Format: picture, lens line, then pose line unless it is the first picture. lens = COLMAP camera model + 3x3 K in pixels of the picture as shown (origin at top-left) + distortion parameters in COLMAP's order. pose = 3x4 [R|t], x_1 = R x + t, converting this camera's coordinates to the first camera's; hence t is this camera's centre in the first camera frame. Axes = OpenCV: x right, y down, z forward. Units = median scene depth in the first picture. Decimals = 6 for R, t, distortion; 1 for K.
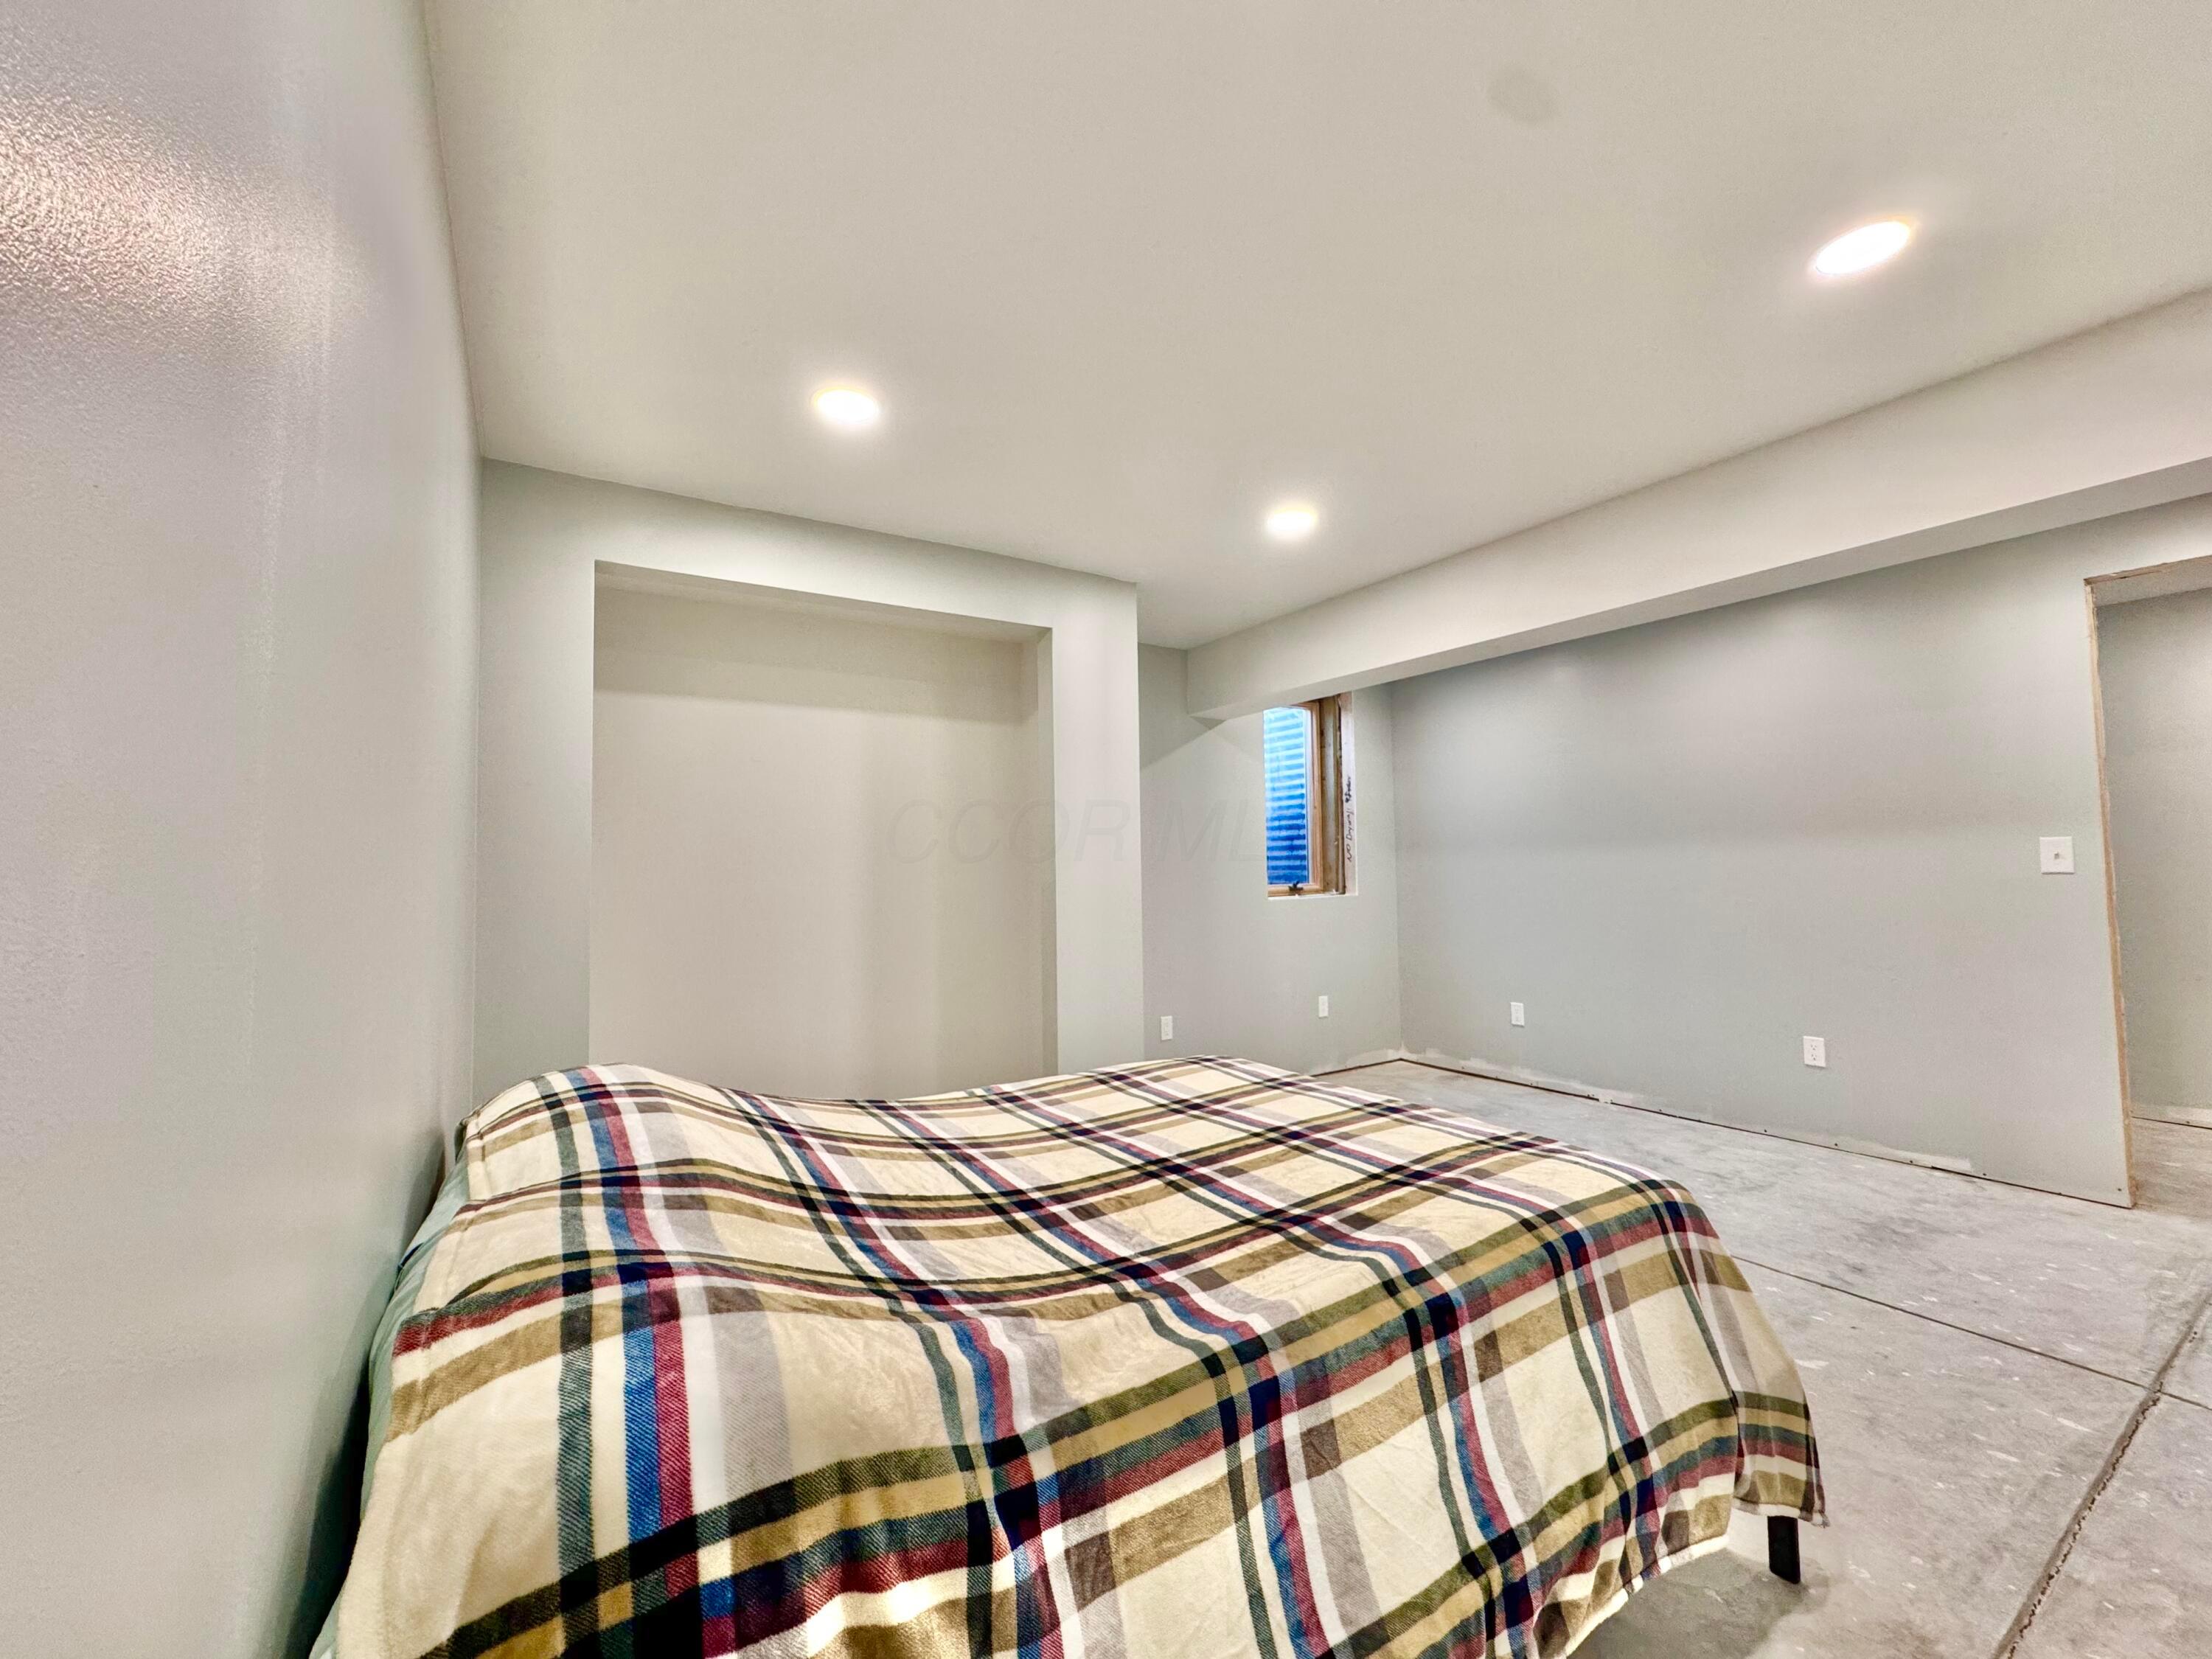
lens RADIAL K [[883.0, 0, 1106.0], [0, 883.0, 829.5], [0, 0, 1]] dist [-0.001707, 0.000460]
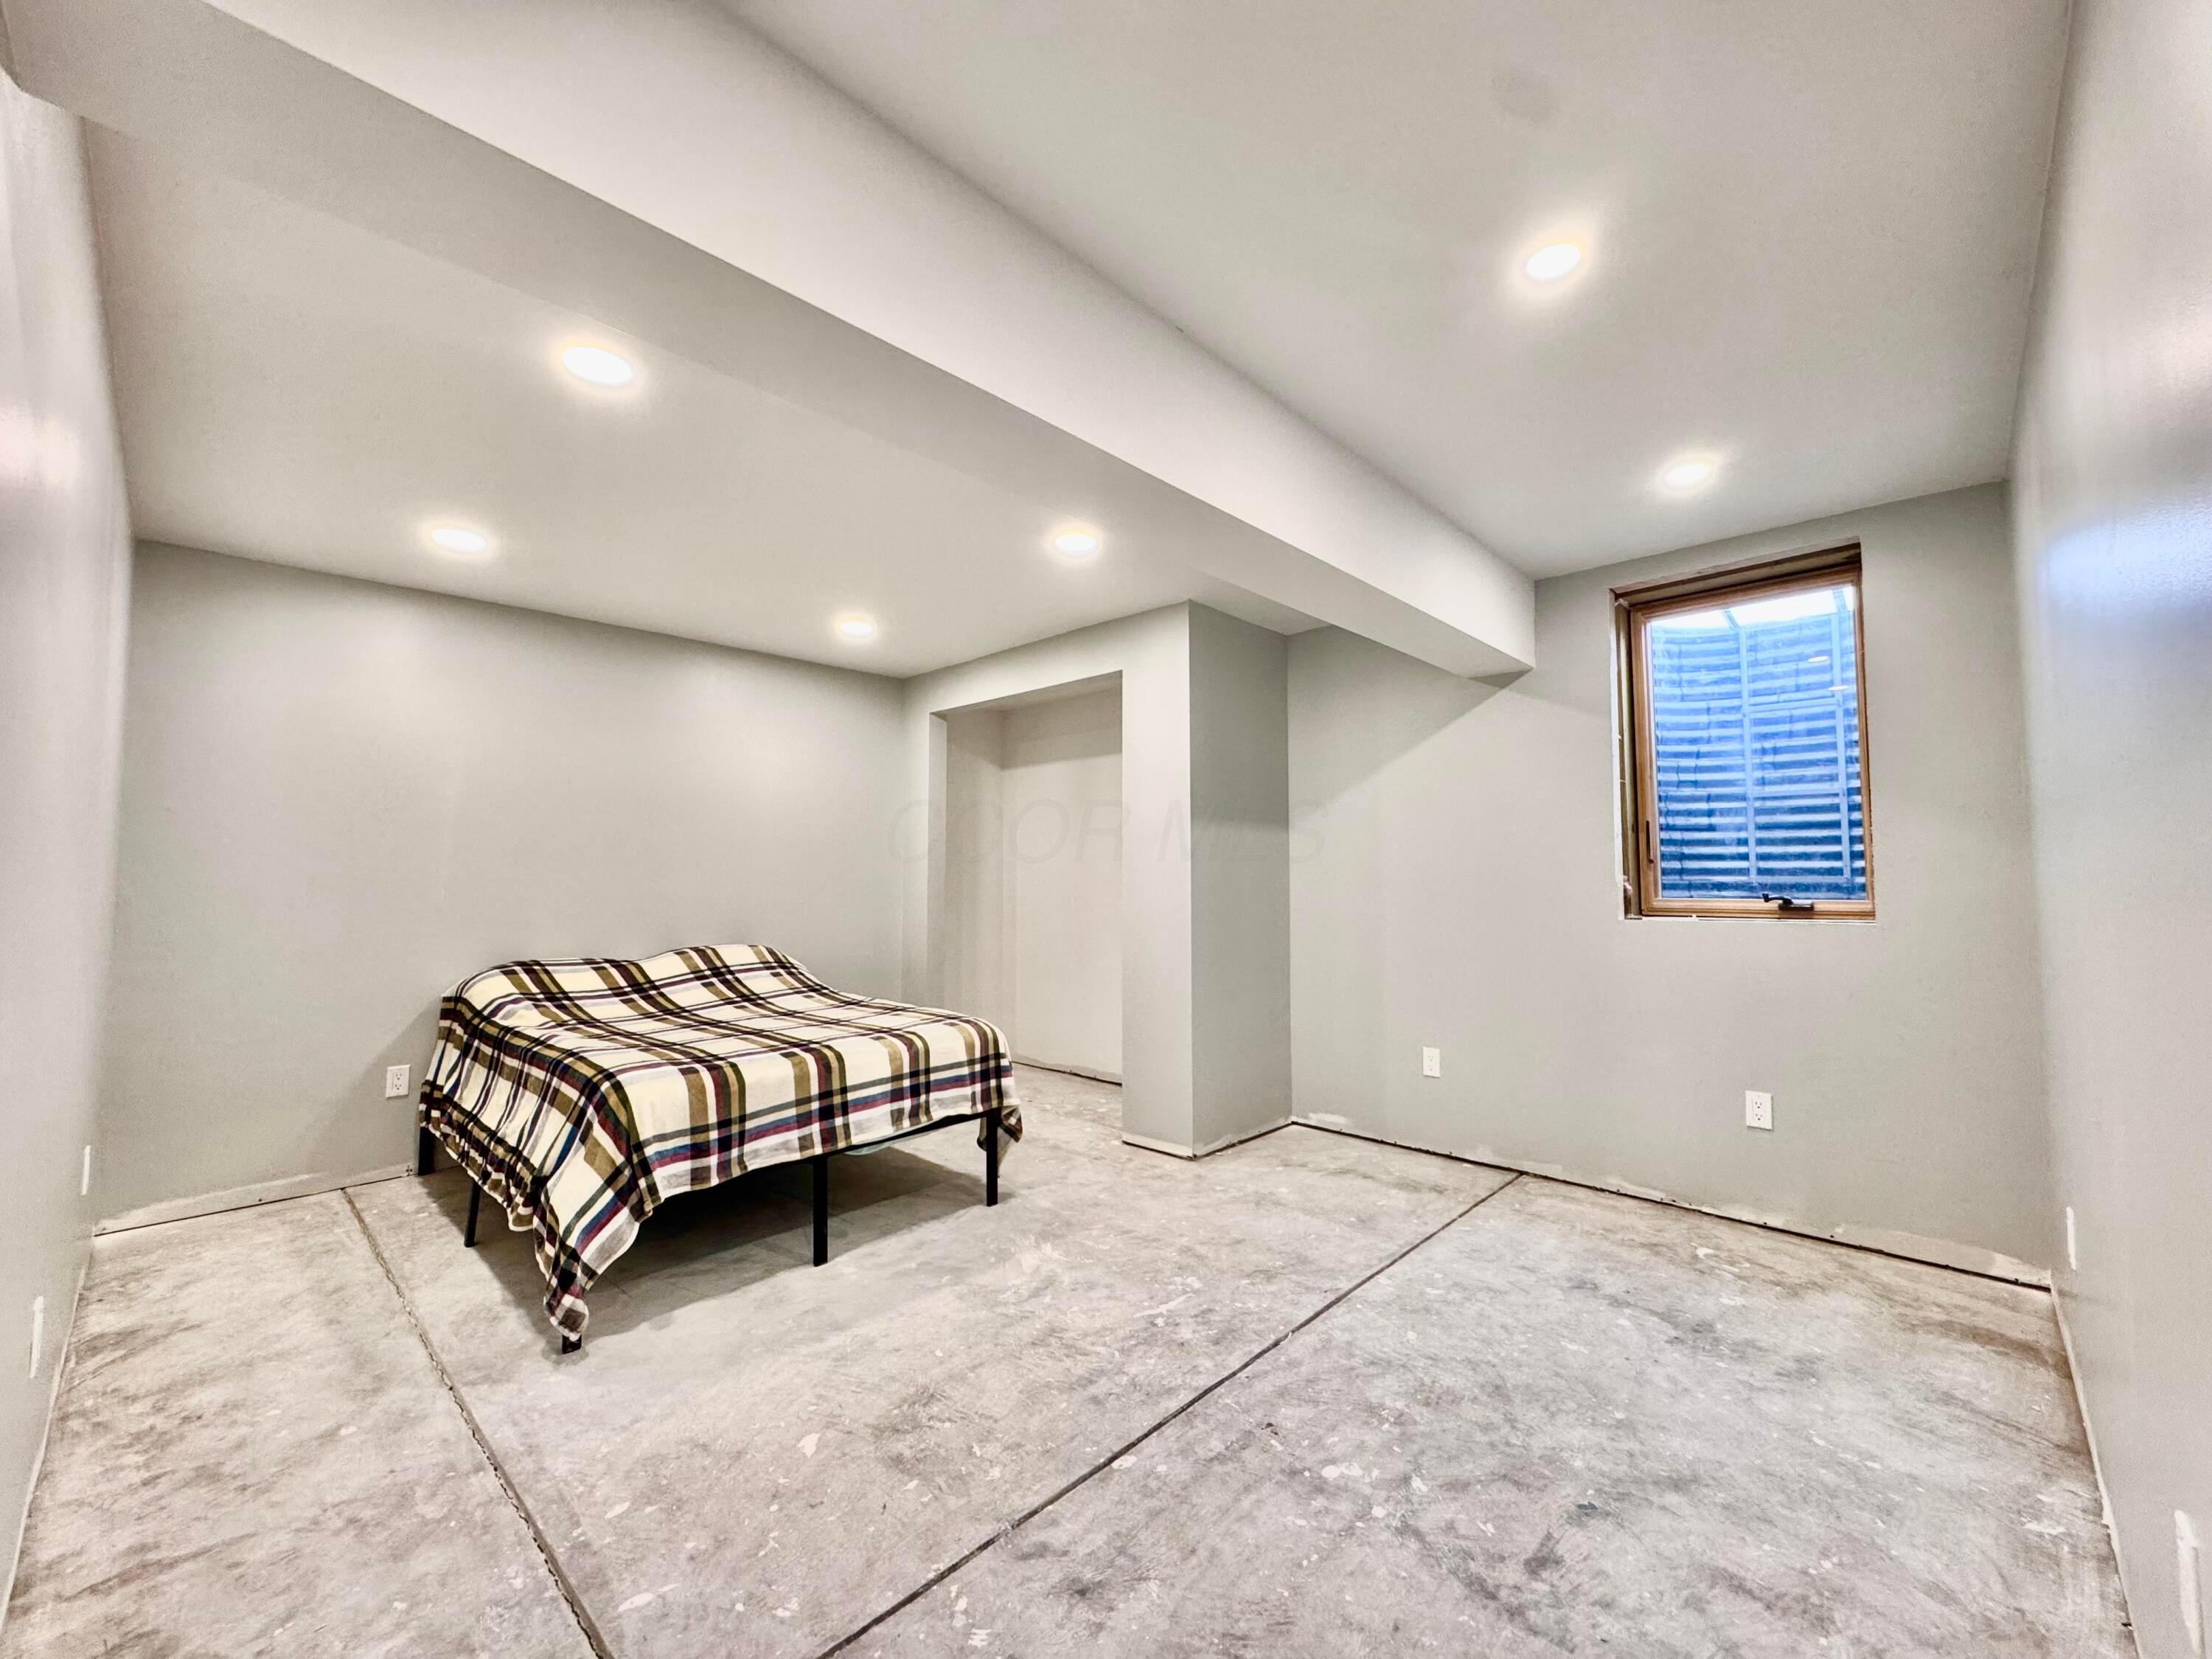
lens RADIAL K [[883.0, 0, 1106.0], [0, 883.0, 829.5], [0, 0, 1]] dist [-0.001707, 0.000460]
pose [[0.235635, -0.036952, -0.971139, 1.376754], [0.043695, 0.998669, -0.027397, 0.023831], [0.970859, -0.035978, 0.236936, 0.865437]]
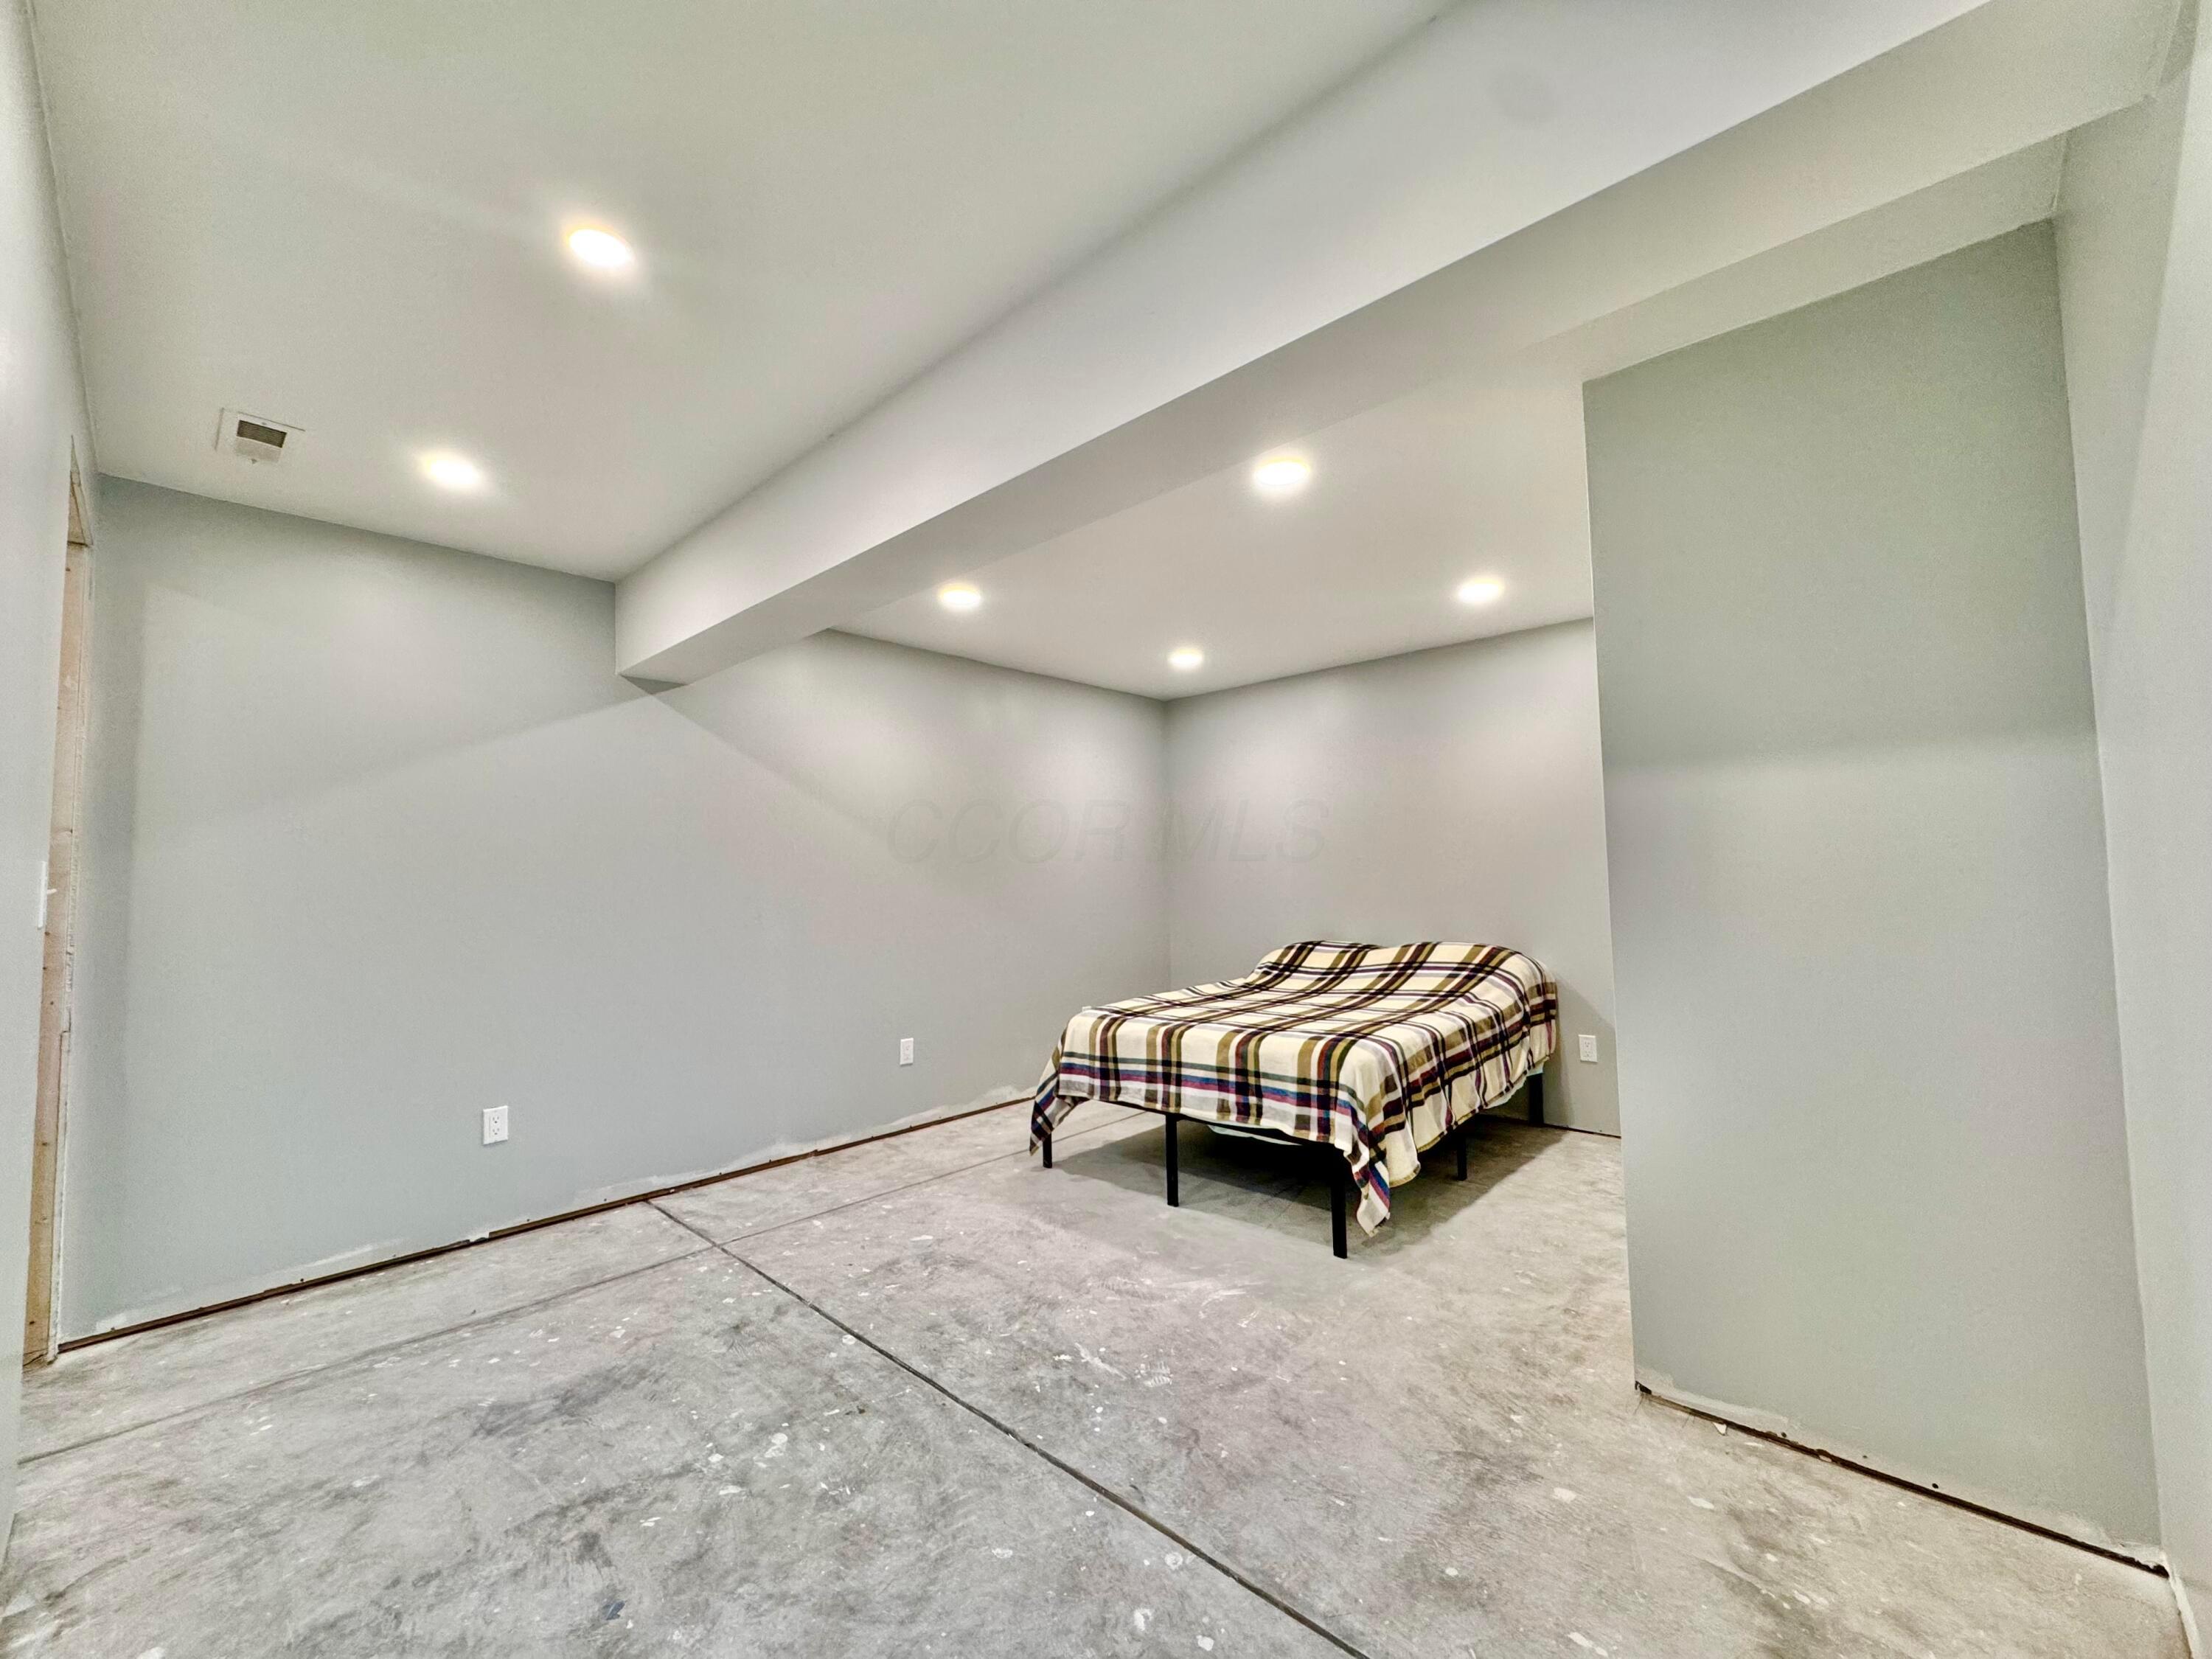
lens RADIAL K [[883.0, 0, 1106.0], [0, 883.0, 829.5], [0, 0, 1]] dist [-0.001707, 0.000460]
pose [[-0.970090, 0.017139, -0.242141, 0.668870], [0.042094, 0.994269, -0.098268, 0.083959], [0.239069, -0.105521, -0.965252, 1.967823]]
